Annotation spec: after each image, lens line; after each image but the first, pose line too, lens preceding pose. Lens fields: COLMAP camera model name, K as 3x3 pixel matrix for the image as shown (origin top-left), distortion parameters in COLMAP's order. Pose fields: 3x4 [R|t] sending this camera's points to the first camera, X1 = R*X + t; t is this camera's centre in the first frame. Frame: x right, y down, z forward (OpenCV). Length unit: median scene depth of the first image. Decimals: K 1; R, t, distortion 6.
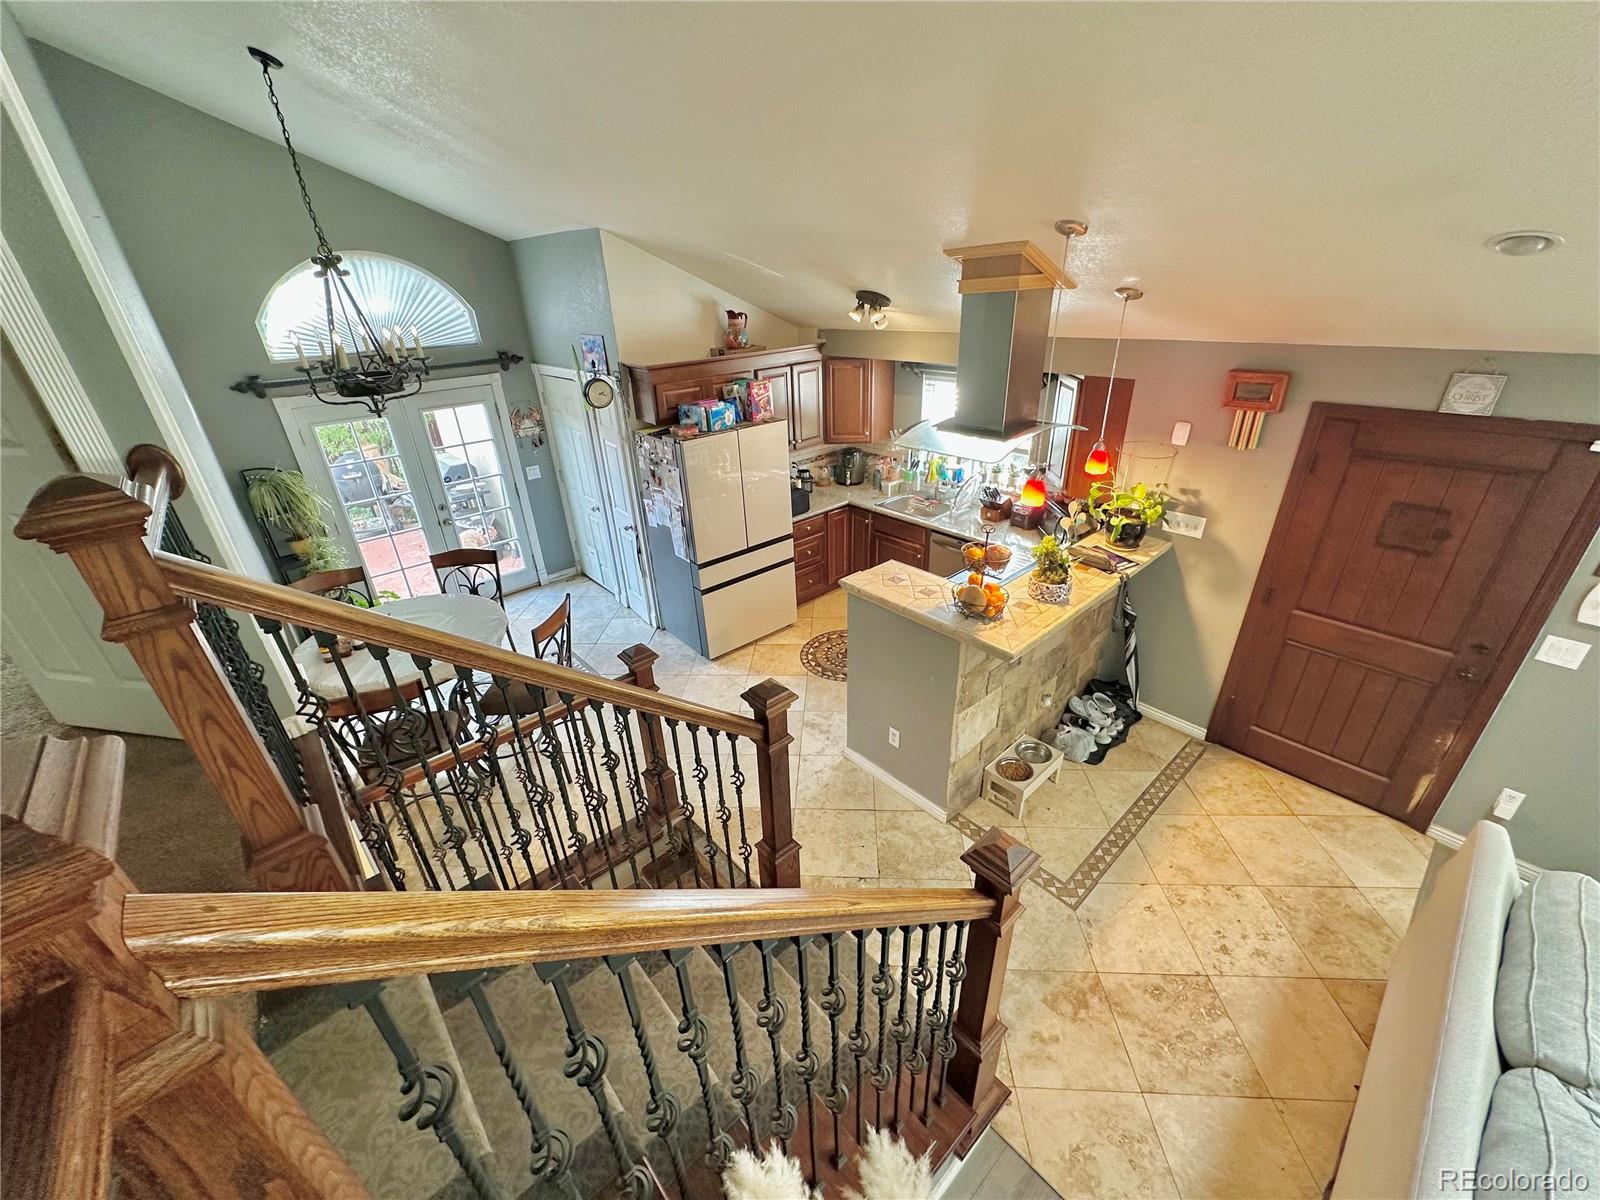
lens RADIAL K [[633.4, 0, 800.3], [0, 633.4, 600.0], [0, 0, 1]] dist [-0.000033, -0.000322]
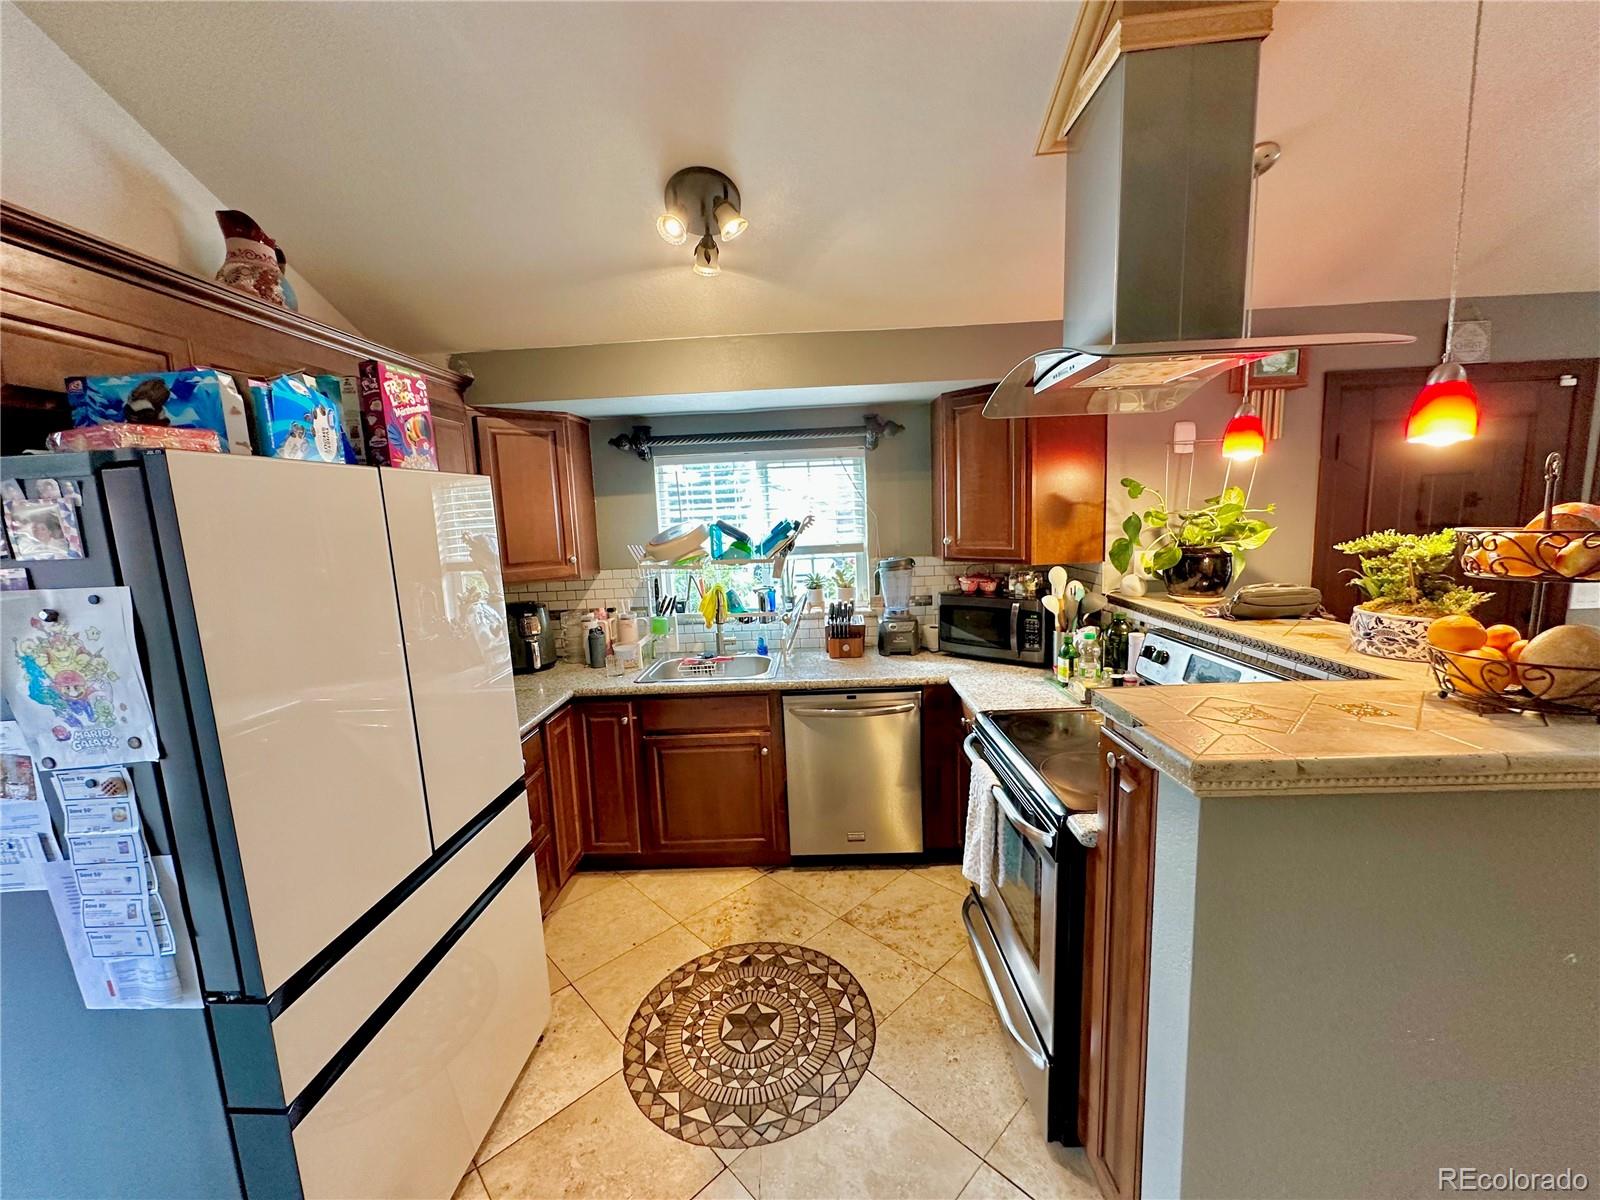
lens RADIAL K [[633.4, 0, 791.7], [0, 633.4, 605.5], [0, 0, 1]] dist [-0.000033, -0.000322]
pose [[0.684740, -0.098569, 0.722091, -0.168739], [0.347435, 0.915123, -0.204545, -0.067388], [-0.640640, 0.390940, 0.660868, 0.620656]]
